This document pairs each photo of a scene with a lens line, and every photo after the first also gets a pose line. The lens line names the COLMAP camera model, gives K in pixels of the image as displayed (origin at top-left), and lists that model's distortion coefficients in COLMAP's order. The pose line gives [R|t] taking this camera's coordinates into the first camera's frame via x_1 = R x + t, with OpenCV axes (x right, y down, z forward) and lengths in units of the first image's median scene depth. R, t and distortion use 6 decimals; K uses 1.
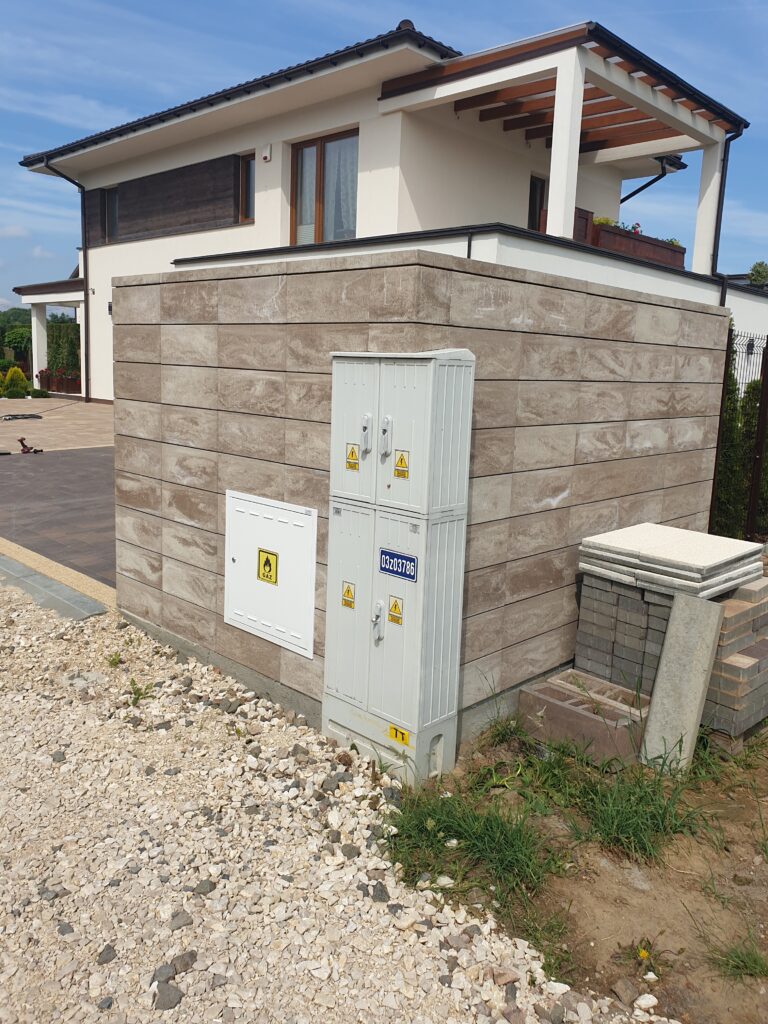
lens RADIAL K [[802.1, 0, 372.4], [0, 802.1, 505.2], [0, 0, 1]] dist [0.048398, -0.055928]
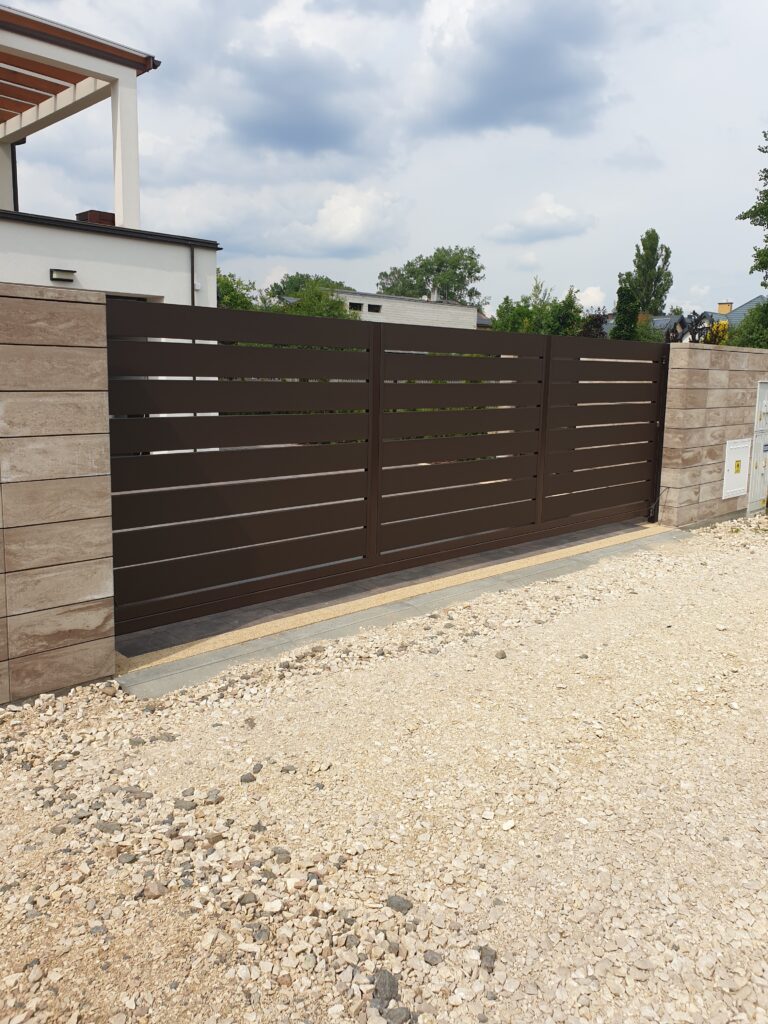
lens RADIAL K [[802.1, 0, 390.4], [0, 802.1, 516.3], [0, 0, 1]] dist [0.048398, -0.055928]
pose [[0.002165, -0.216562, 0.976266, -2.281292], [0.153894, 0.964711, 0.213658, -0.416249], [-0.988085, 0.149779, 0.035416, 1.737224]]
